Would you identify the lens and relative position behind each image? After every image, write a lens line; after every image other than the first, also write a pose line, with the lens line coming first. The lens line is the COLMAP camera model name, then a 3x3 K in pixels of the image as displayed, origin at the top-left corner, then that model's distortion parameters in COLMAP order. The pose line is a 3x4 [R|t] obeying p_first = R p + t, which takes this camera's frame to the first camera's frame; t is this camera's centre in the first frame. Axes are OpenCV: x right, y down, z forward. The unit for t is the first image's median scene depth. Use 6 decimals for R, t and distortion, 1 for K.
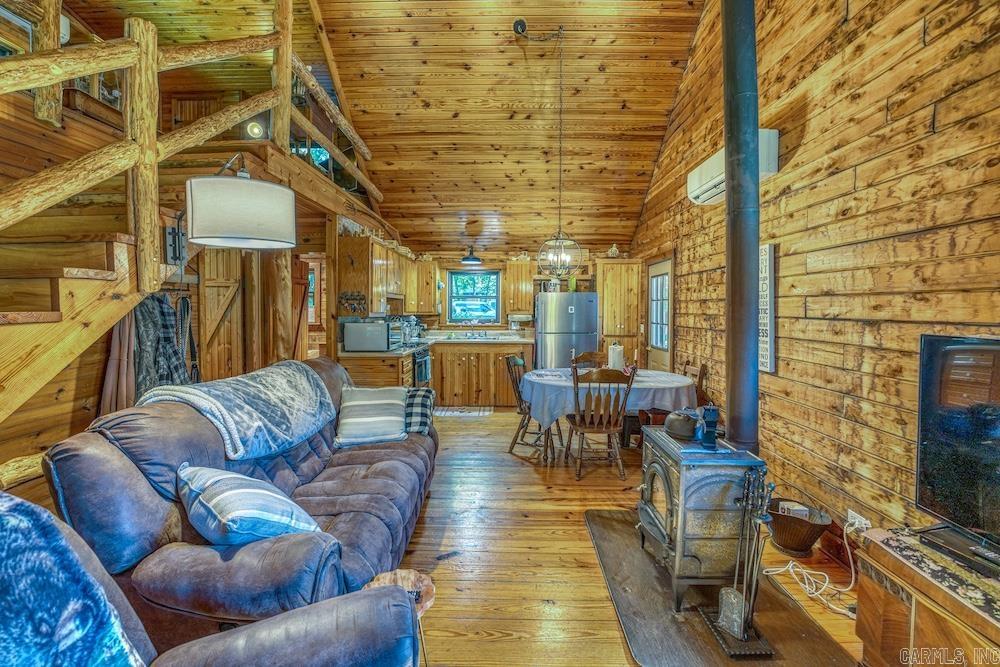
lens RADIAL K [[418.3, 0, 499.6], [0, 418.3, 324.7], [0, 0, 1]] dist [-0.028270, 0.001552]
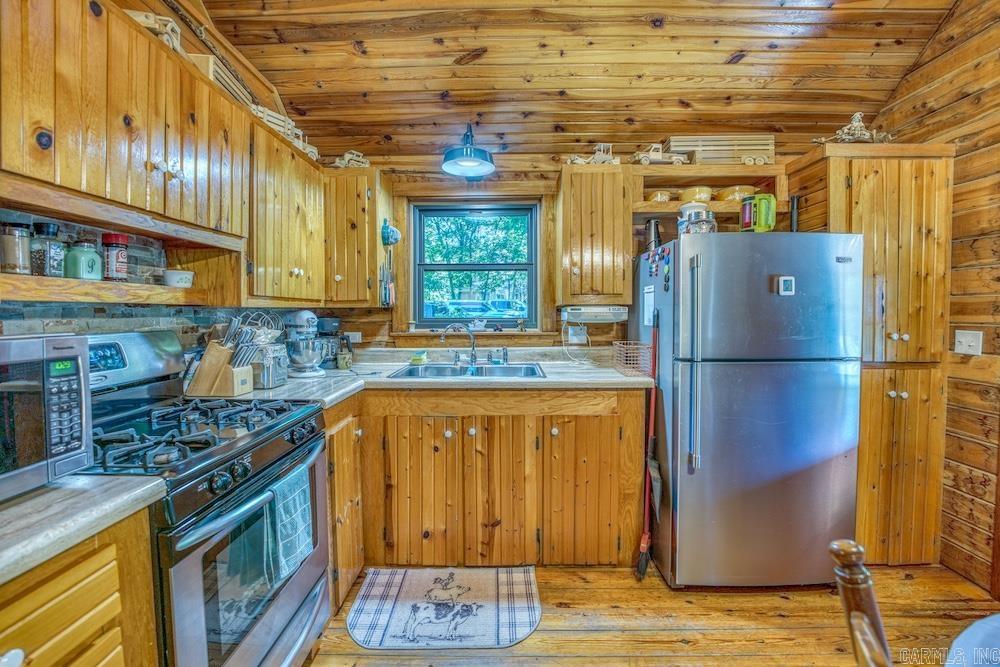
lens RADIAL K [[418.3, 0, 499.0], [0, 418.3, 330.7], [0, 0, 1]] dist [-0.028270, 0.001552]
pose [[0.999955, -0.006858, 0.006599, -0.043258], [0.006801, 0.999940, 0.008645, -0.005777], [-0.006658, -0.008599, 0.999941, 0.618326]]
